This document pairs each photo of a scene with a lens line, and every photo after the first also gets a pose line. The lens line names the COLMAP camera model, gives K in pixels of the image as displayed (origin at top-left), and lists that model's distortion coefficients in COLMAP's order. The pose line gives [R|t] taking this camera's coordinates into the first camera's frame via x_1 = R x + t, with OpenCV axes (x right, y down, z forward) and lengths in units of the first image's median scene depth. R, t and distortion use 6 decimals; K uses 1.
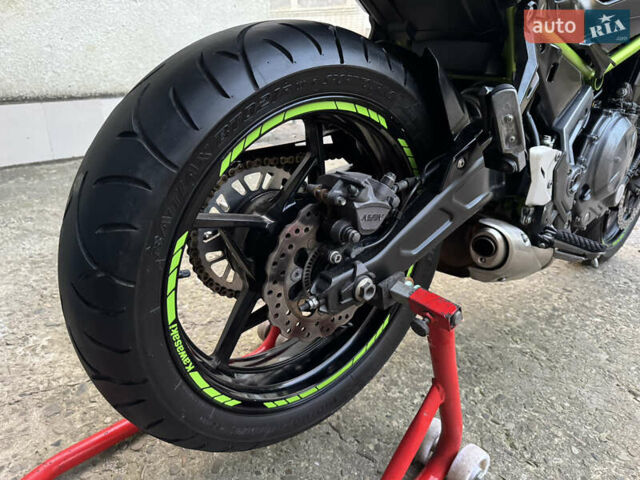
lens RADIAL K [[456.4, 0, 321.4], [0, 456.4, 238.8], [0, 0, 1]] dist [0.070222, -0.084435]
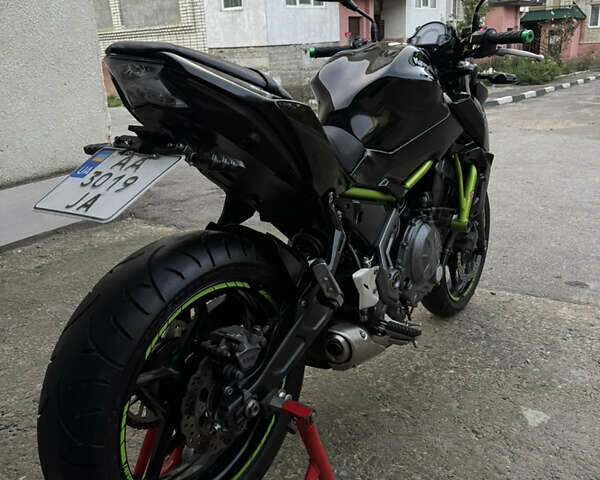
lens RADIAL K [[566.8, 0, 300.0], [0, 566.8, 240.0], [0, 0, 1]] dist [0.140182, -0.240922]
pose [[0.969416, -0.145193, 0.197870, -0.033226], [0.159705, 0.985377, -0.059386, -0.247575], [-0.186354, 0.089170, 0.978428, -0.745170]]
